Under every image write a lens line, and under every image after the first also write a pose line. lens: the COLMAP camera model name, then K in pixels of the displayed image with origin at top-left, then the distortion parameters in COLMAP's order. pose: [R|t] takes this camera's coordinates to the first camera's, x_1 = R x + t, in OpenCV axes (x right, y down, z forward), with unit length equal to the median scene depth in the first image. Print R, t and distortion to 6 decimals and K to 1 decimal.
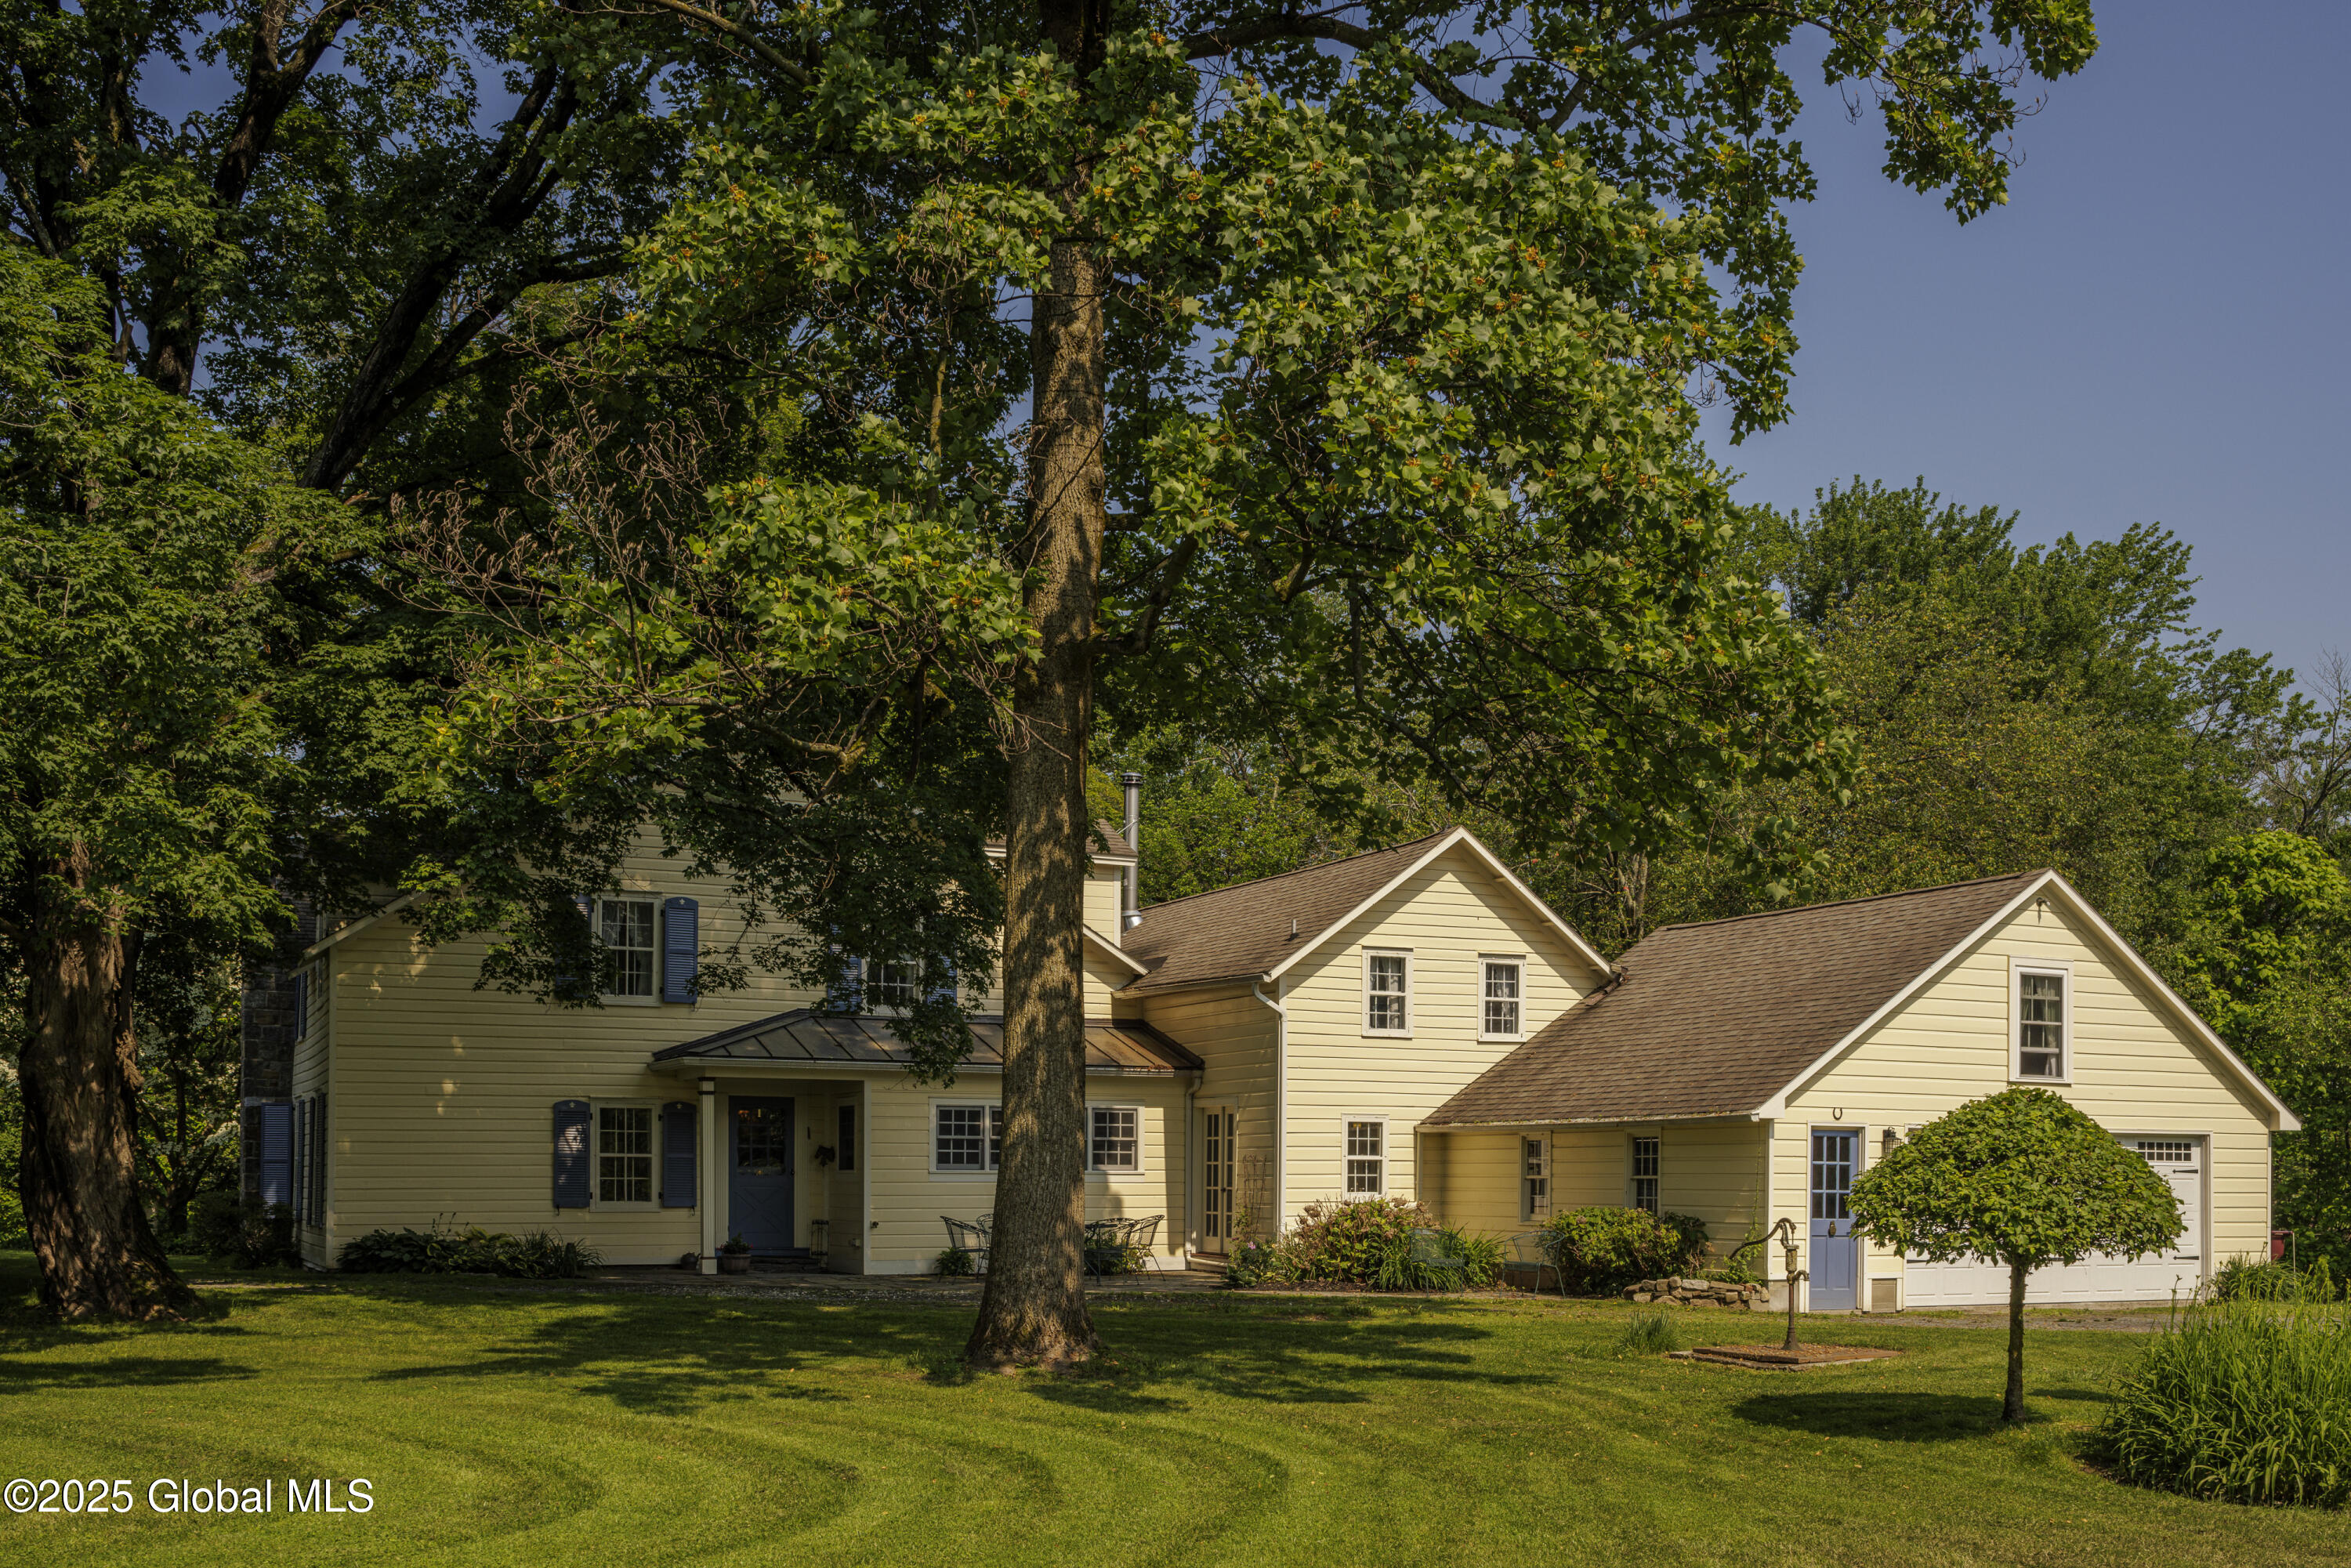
lens RADIAL K [[2386.7, 0, 1175.8], [0, 2386.7, 1189.9], [0, 0, 1]] dist [-0.073394, 0.009261]
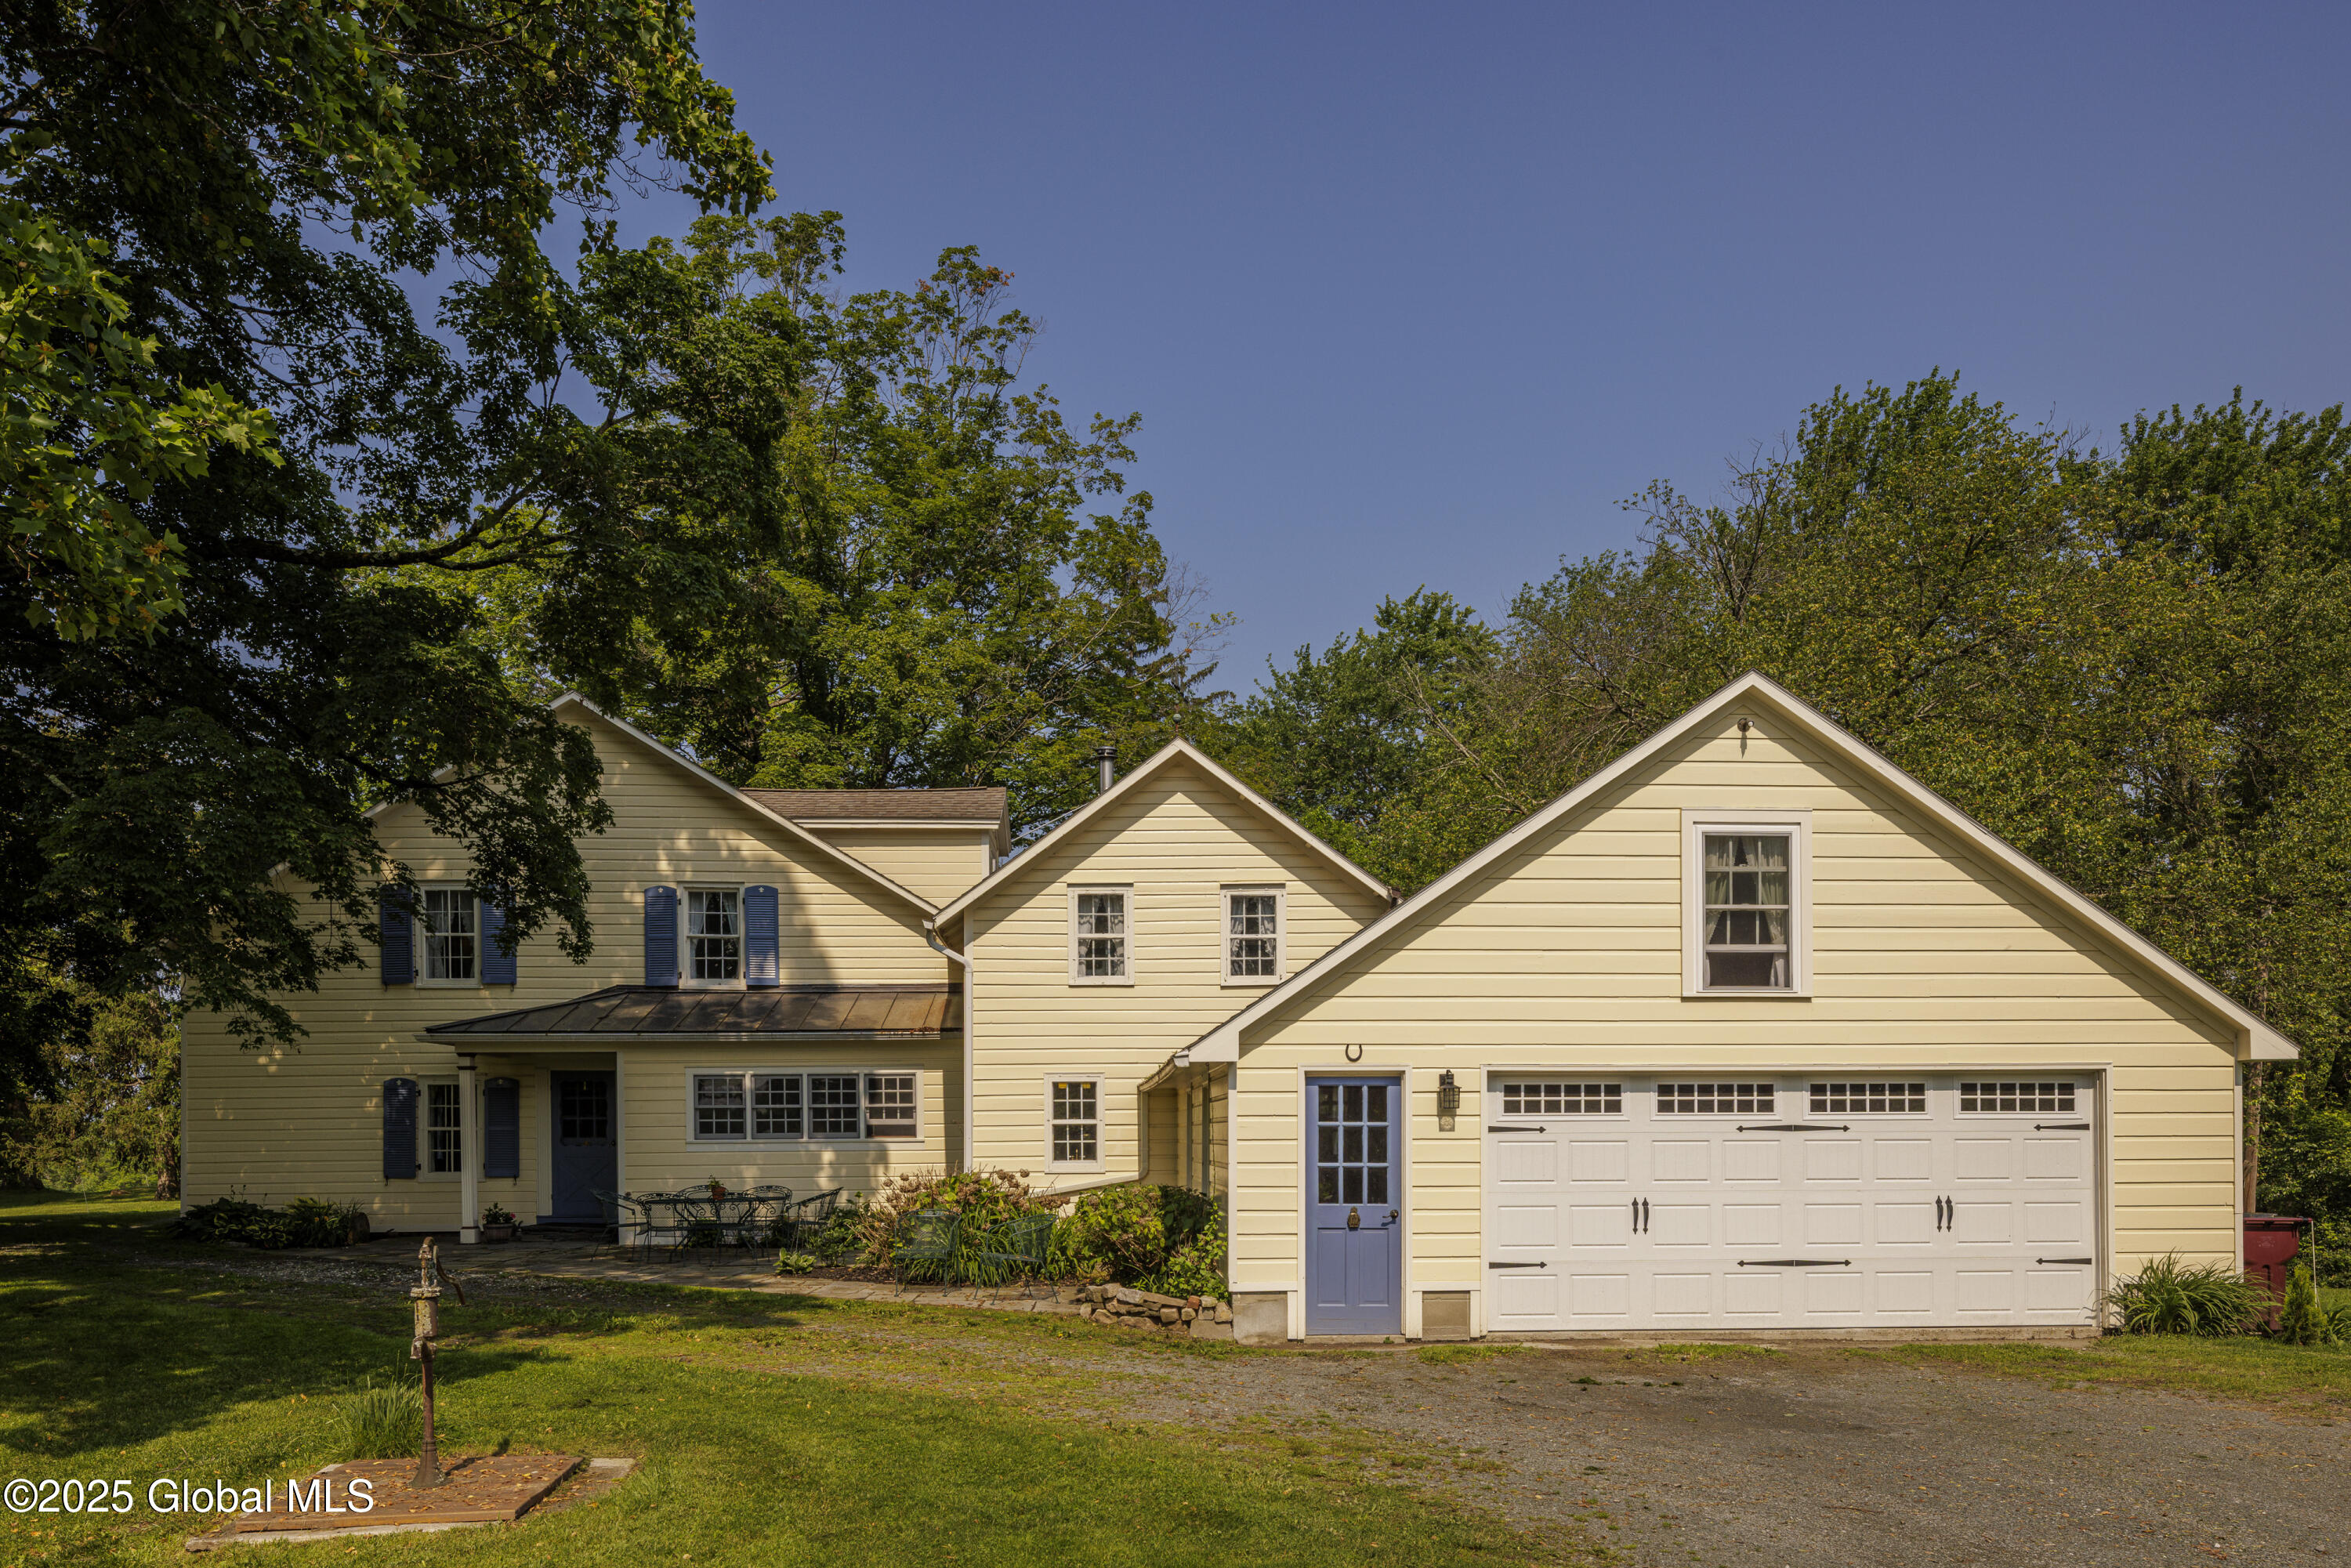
lens RADIAL K [[1619.5, 0, 1173.4], [0, 1619.5, 1150.5], [0, 0, 1]] dist [-0.006282, -0.001994]
pose [[0.917797, -0.006305, -0.397000, 0.352109], [0.008766, 0.999952, 0.004386, -0.005101], [0.396954, -0.007506, 0.917808, 0.459811]]
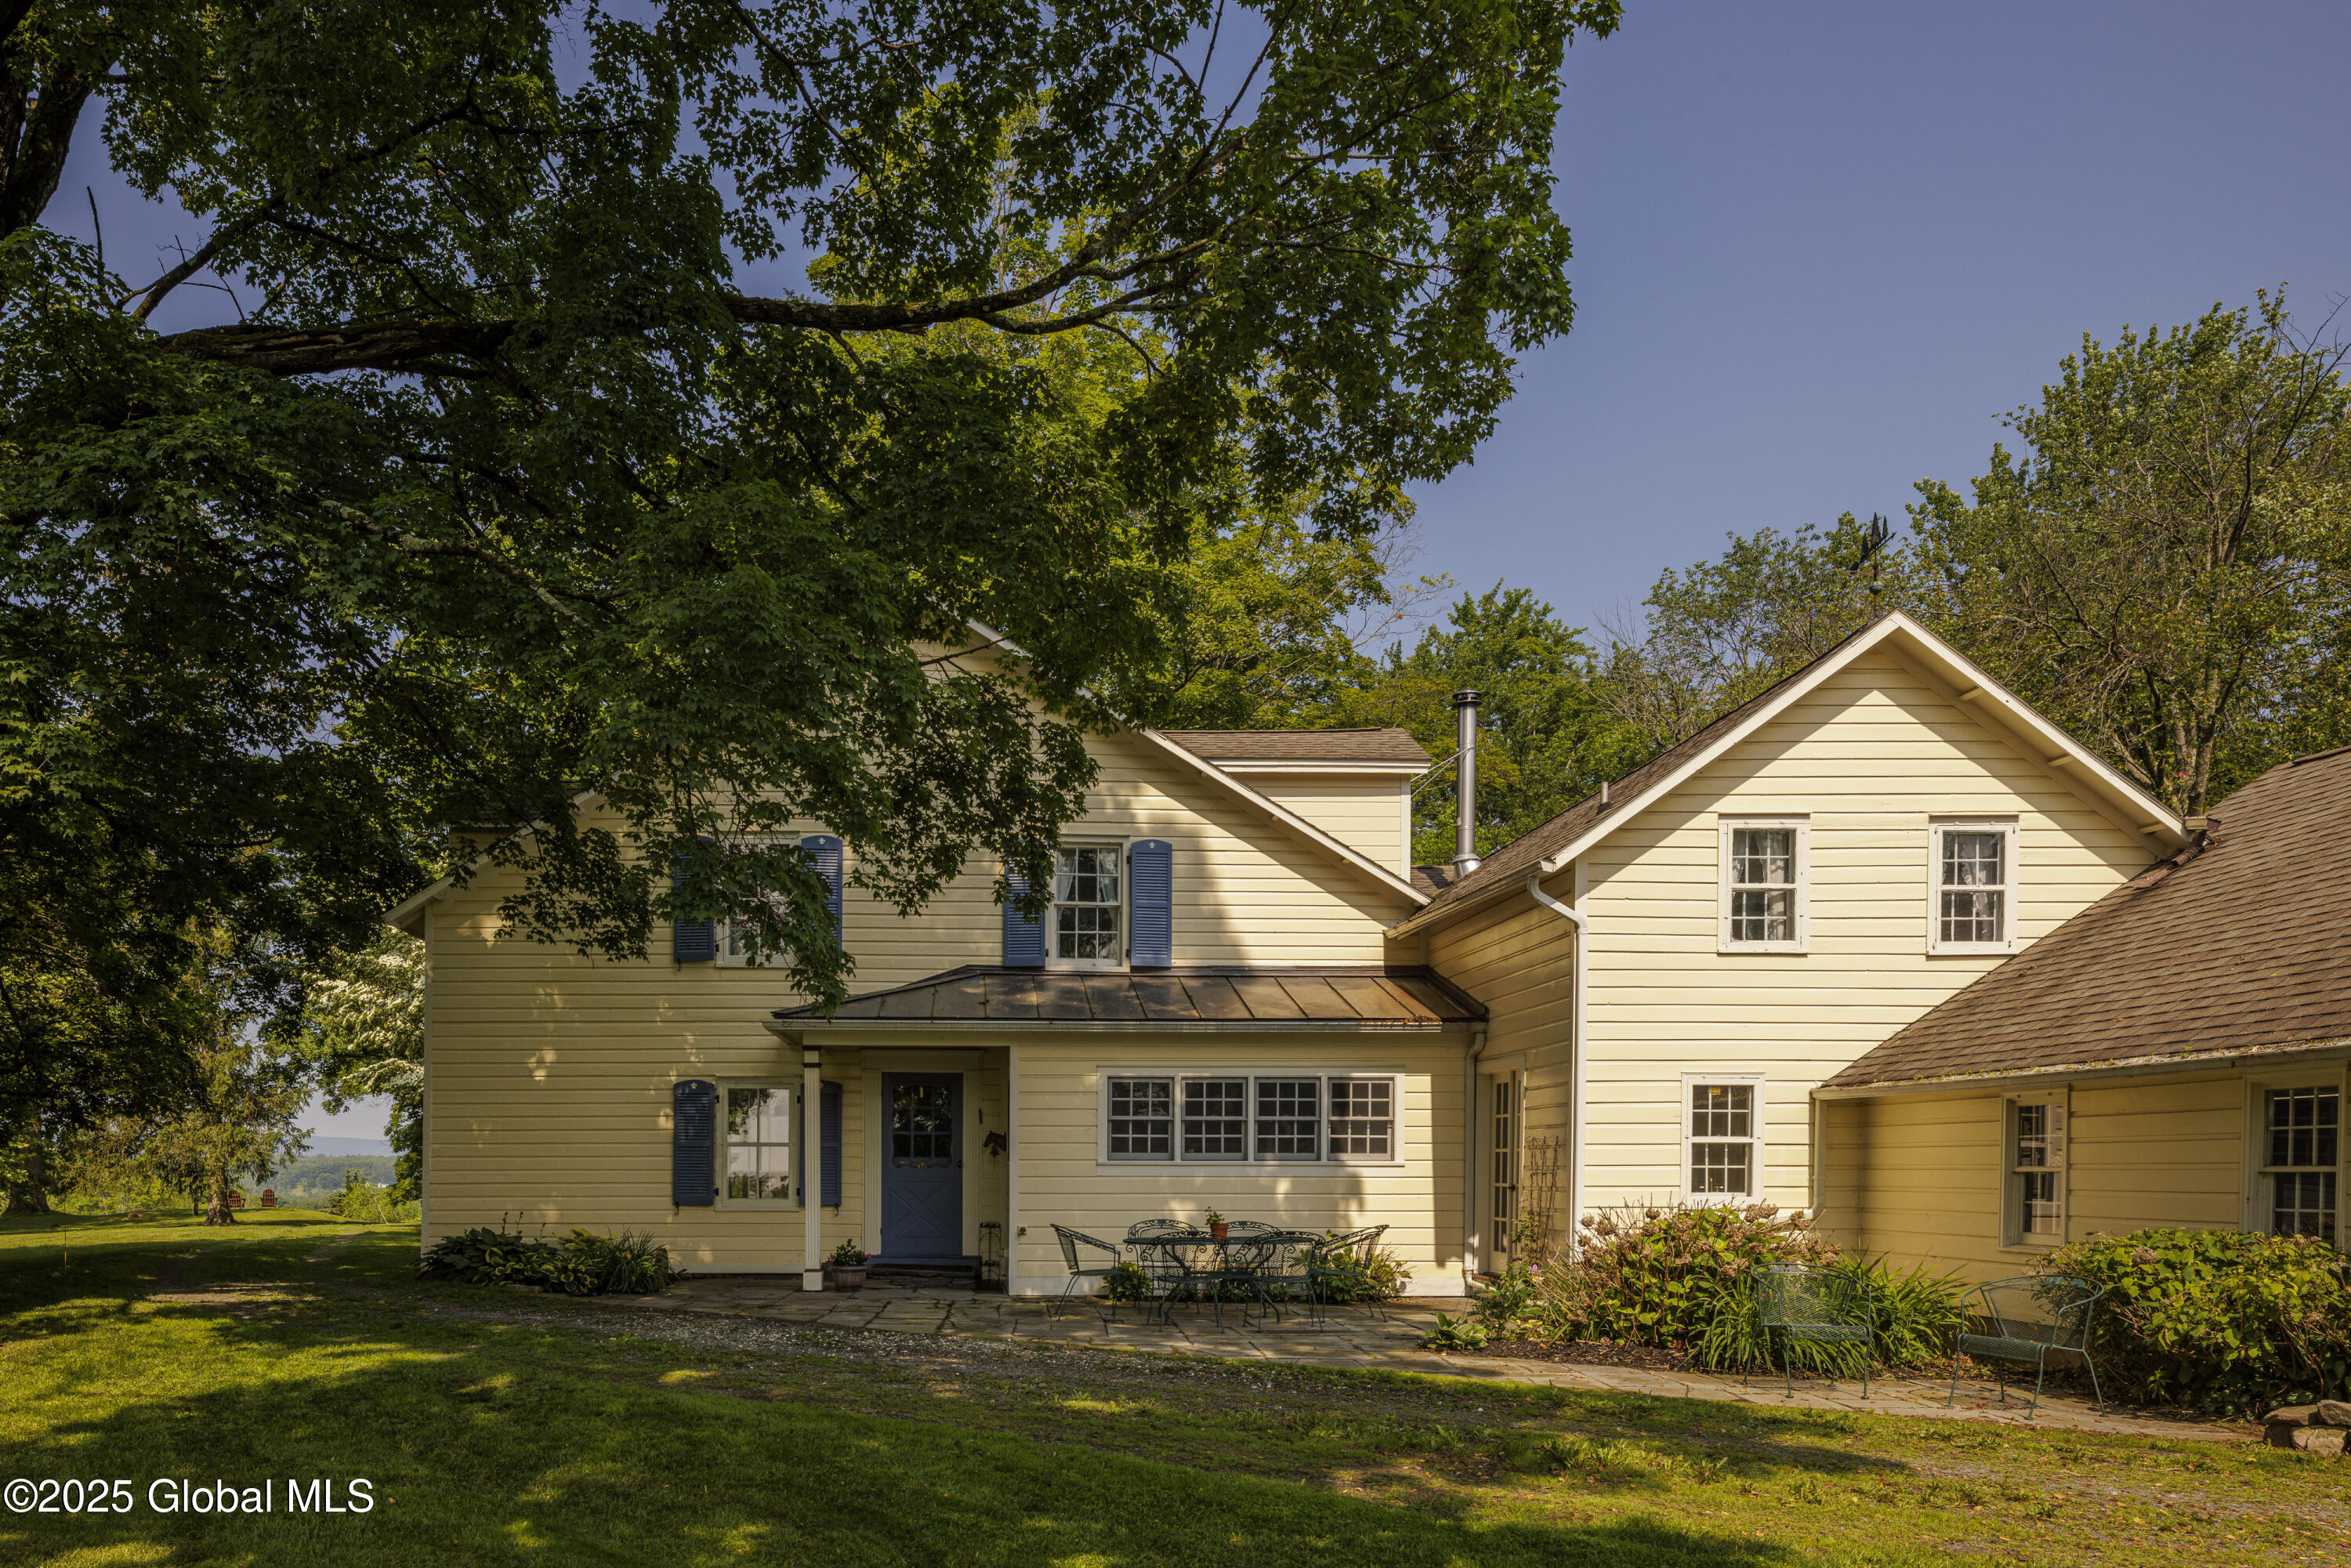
lens RADIAL K [[1568.9, 0, 972.2], [0, 1568.9, 1187.3], [0, 0, 1]] dist [-0.005610, 0.000332]
pose [[0.901992, 0.004326, -0.431732, 0.079171], [-0.001976, 0.999981, 0.005890, -0.002629], [0.431749, -0.004460, 0.901983, 0.524936]]
